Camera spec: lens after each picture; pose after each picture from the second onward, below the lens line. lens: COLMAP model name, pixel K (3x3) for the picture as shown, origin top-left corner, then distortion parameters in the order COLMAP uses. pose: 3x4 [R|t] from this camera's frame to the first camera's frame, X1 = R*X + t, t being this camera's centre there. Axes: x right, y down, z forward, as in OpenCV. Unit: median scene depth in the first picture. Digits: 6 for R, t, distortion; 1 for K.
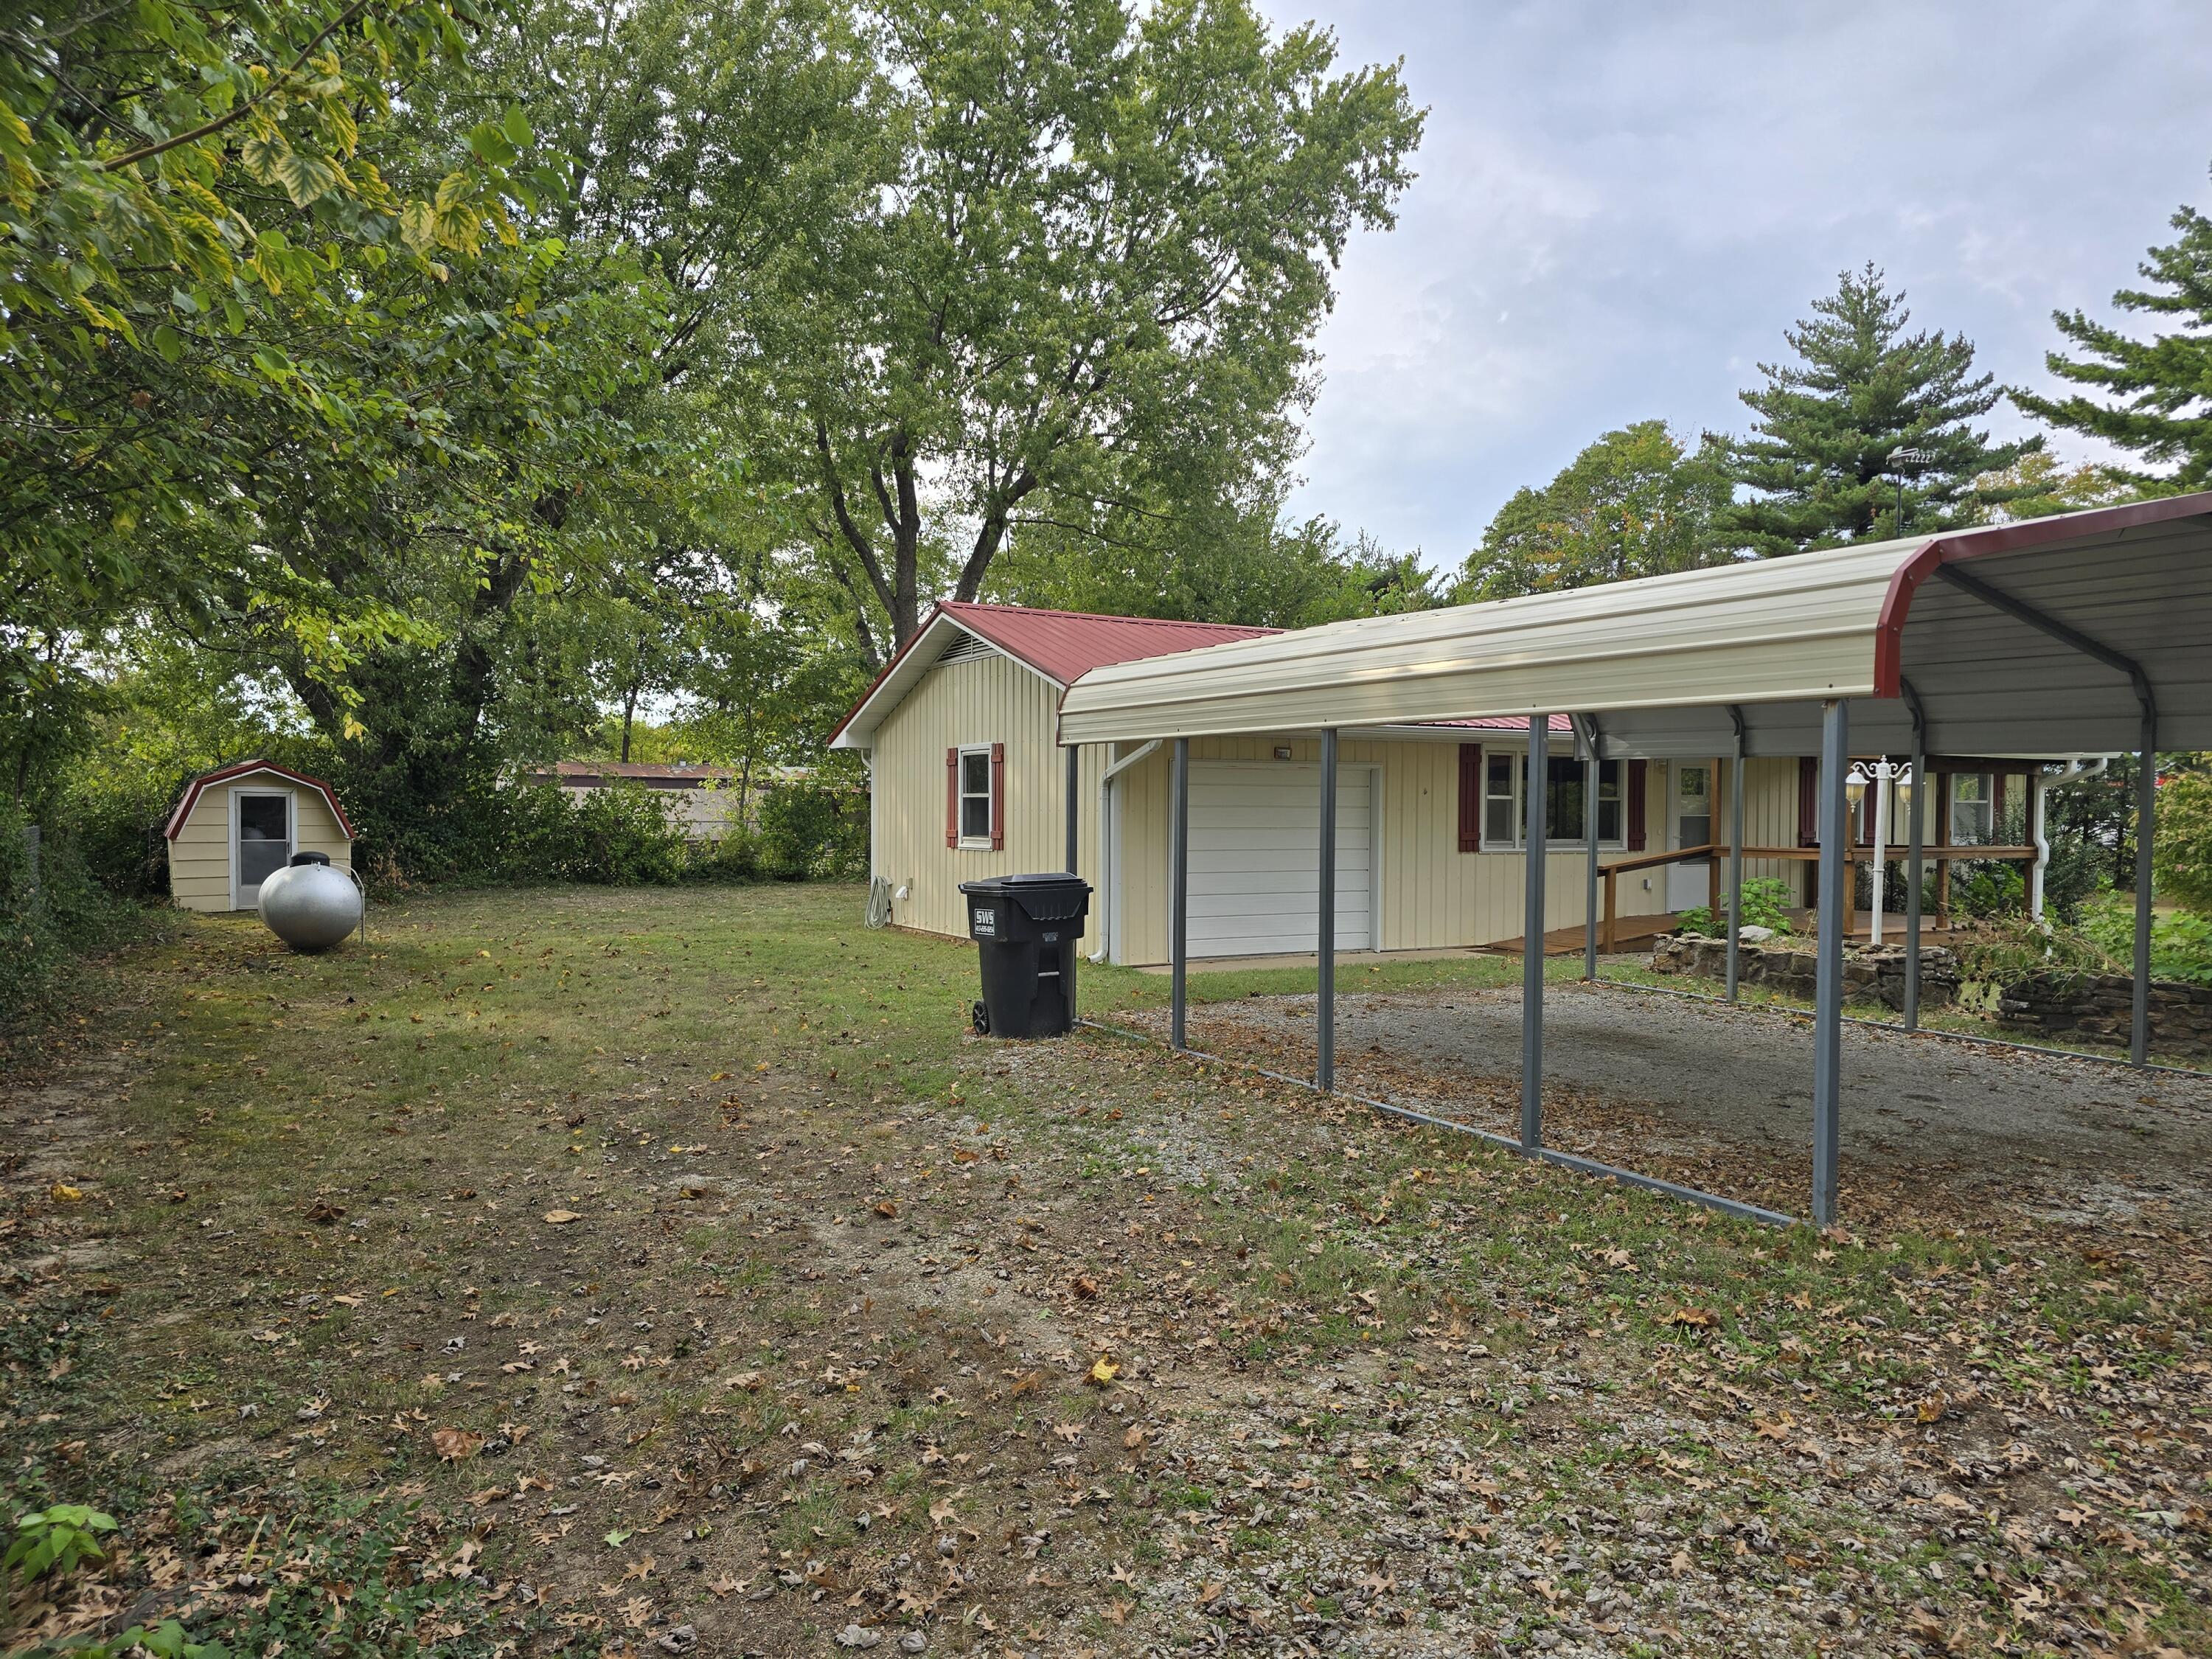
lens RADIAL K [[1465.2, 0, 1153.5], [0, 1465.2, 804.4], [0, 0, 1]] dist [0.040778, -0.052951]
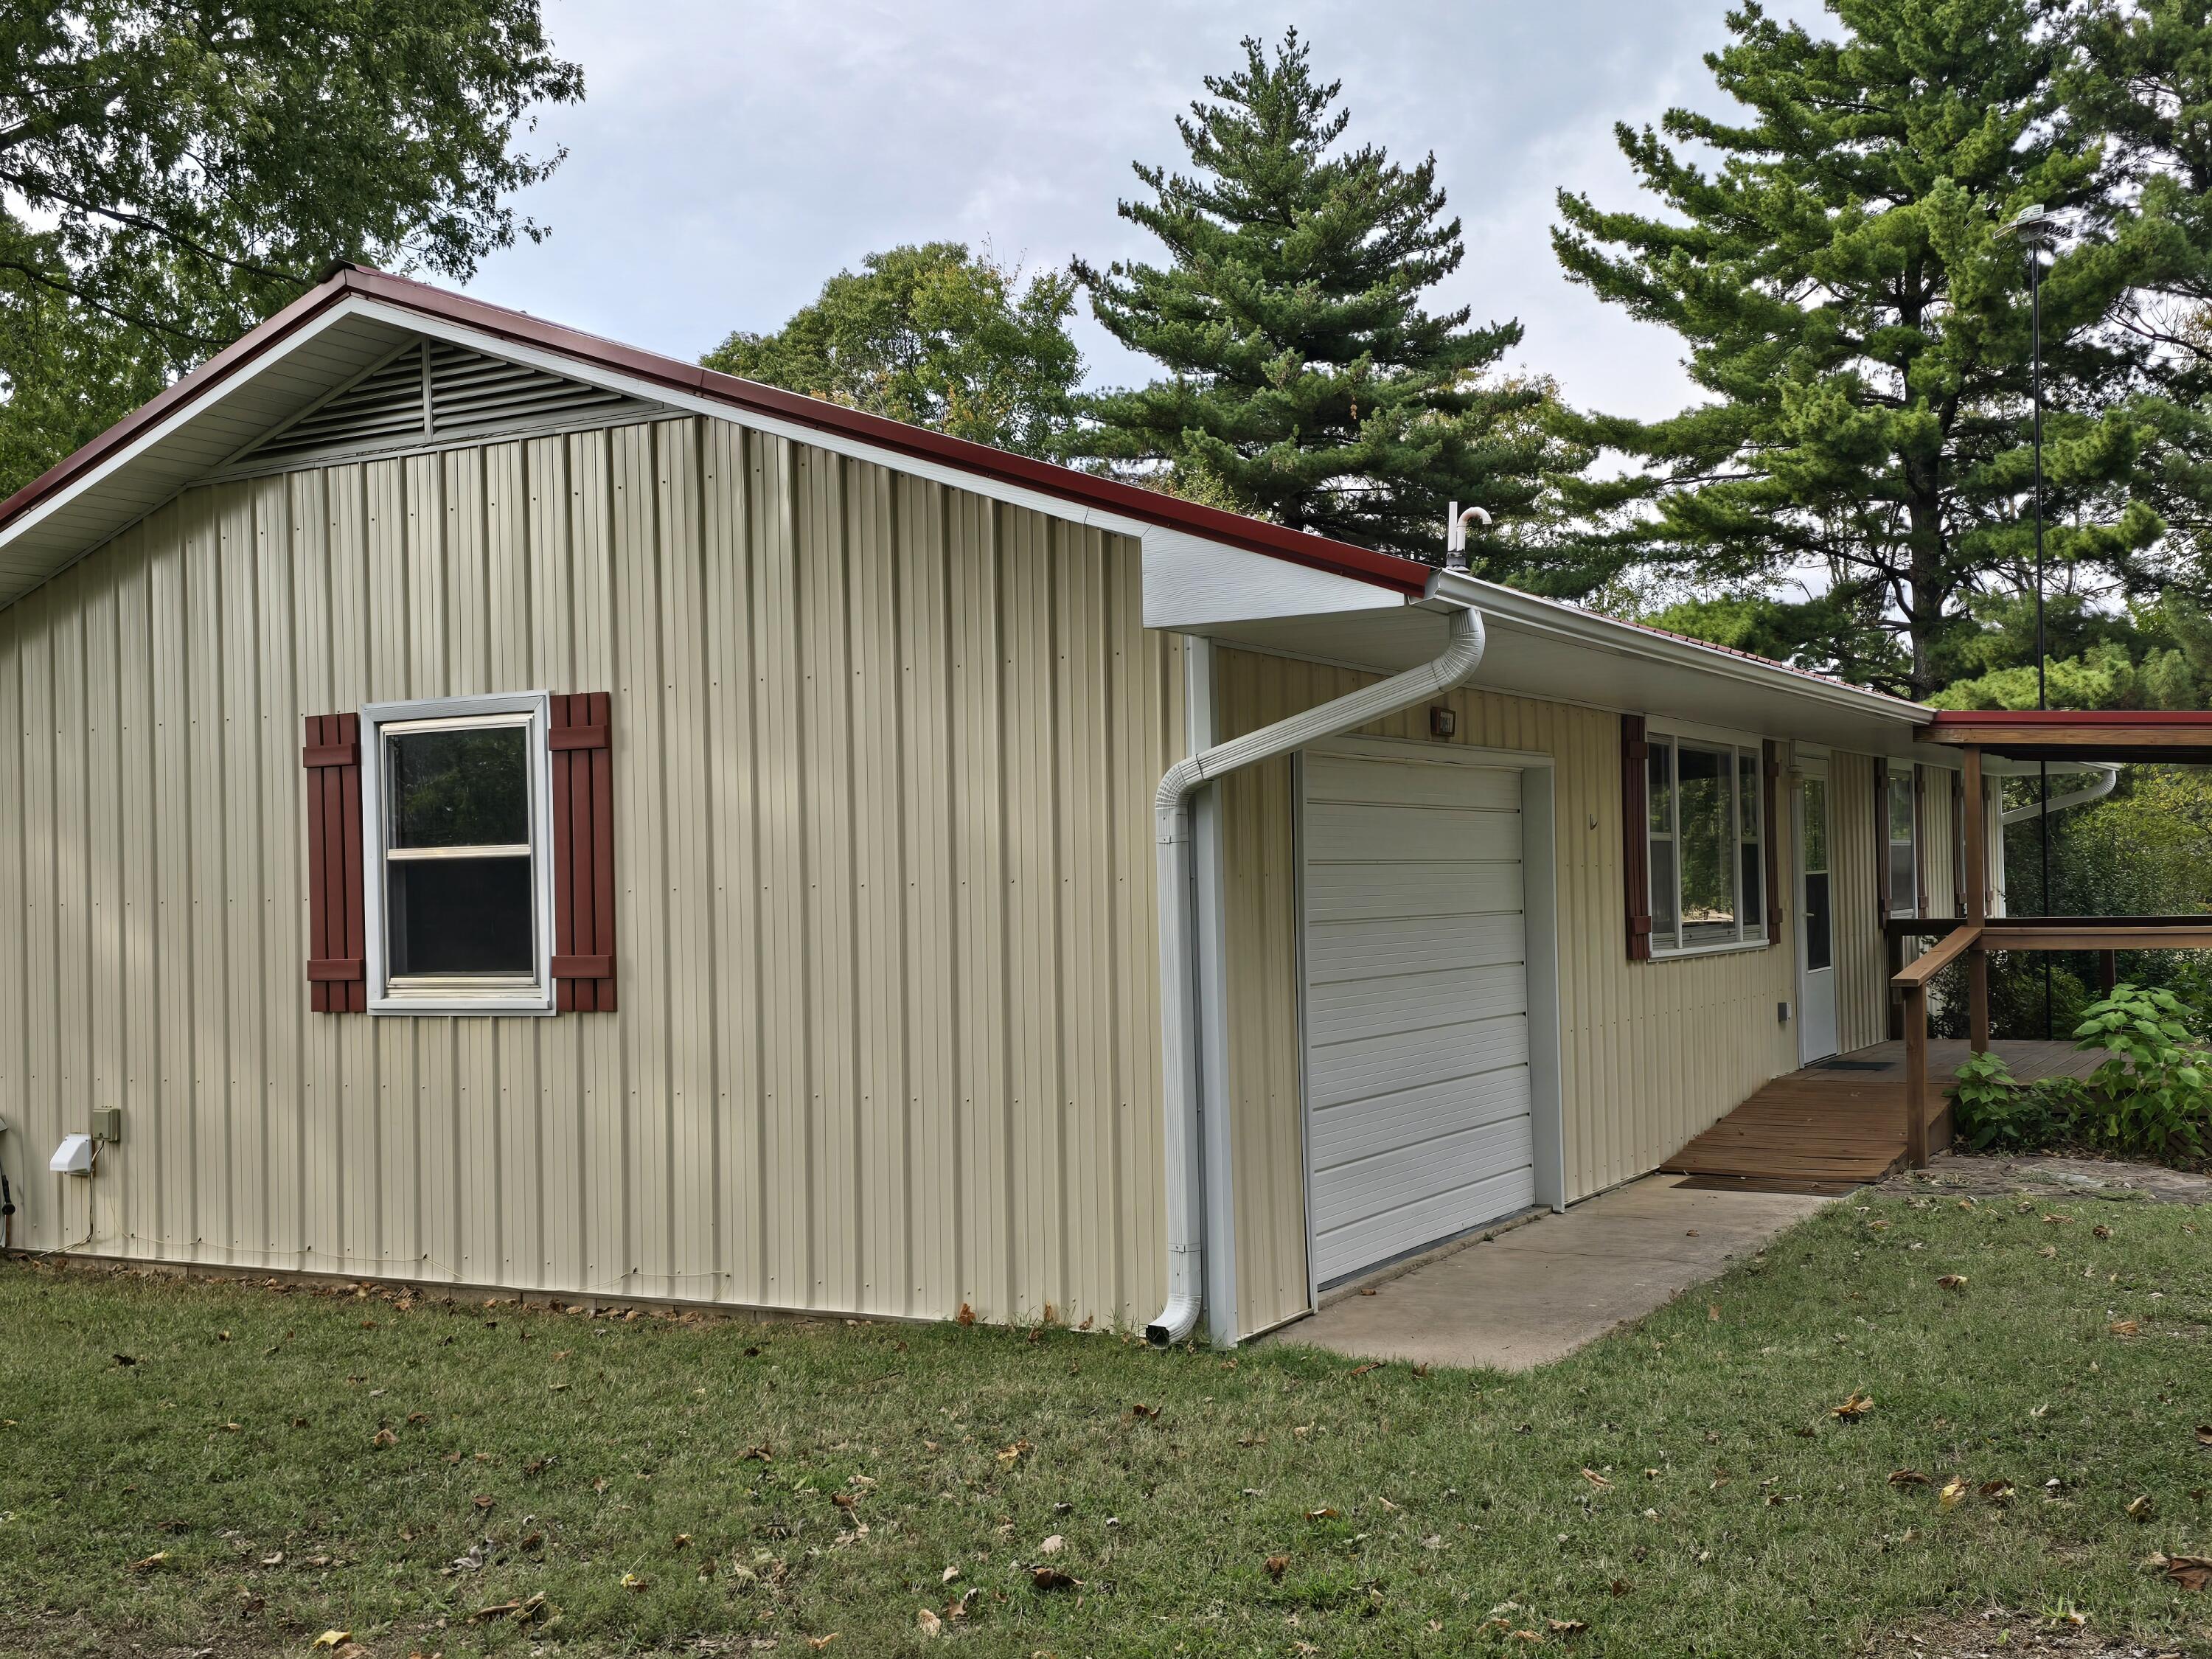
lens RADIAL K [[2313.2, 0, 1228.3], [0, 2313.2, 833.8], [0, 0, 1]] dist [0.084454, -0.012020]
pose [[0.855185, -0.014243, 0.518126, -0.094192], [0.023699, 0.999651, -0.011635, -0.000169], [-0.517780, 0.022229, 0.855225, 0.165458]]
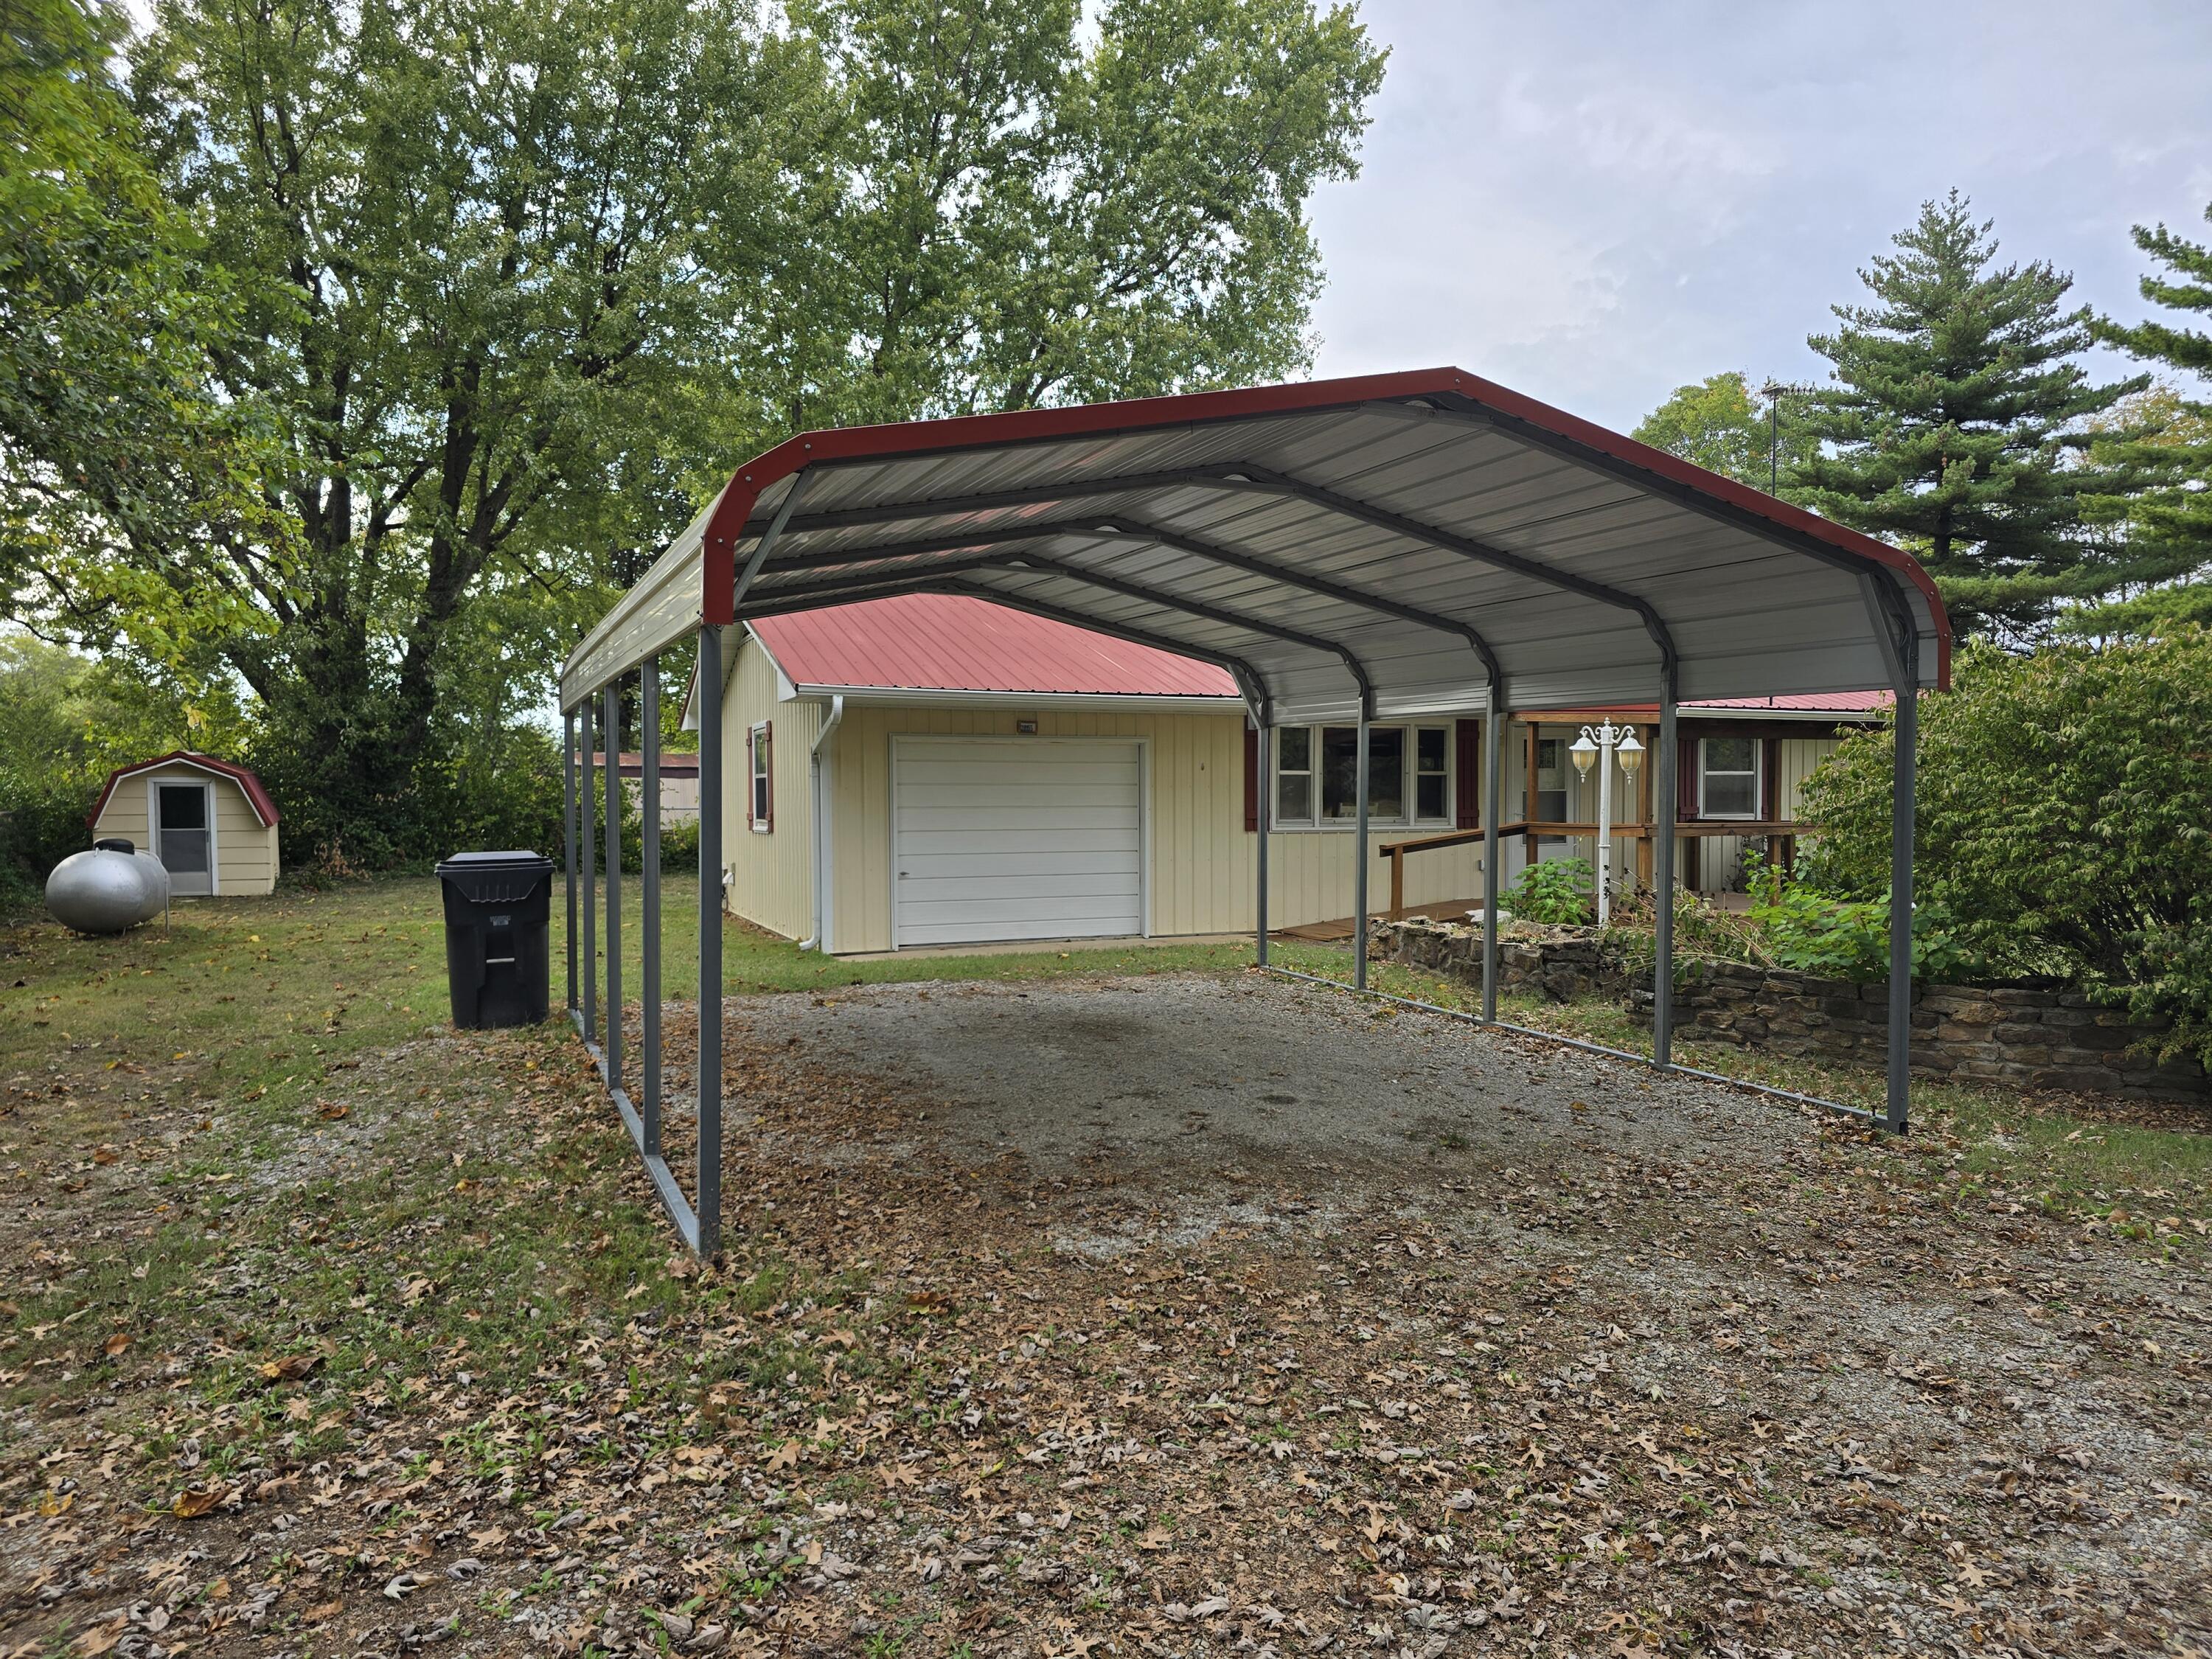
lens RADIAL K [[1471.5, 0, 1106.0], [0, 1471.5, 829.5], [0, 0, 1]] dist [-0.005961, -0.003345]
pose [[0.992125, -0.007340, -0.125039, 0.086197], [0.010658, 0.999608, 0.025890, 0.002251], [0.124800, -0.027018, 0.991814, 0.021895]]
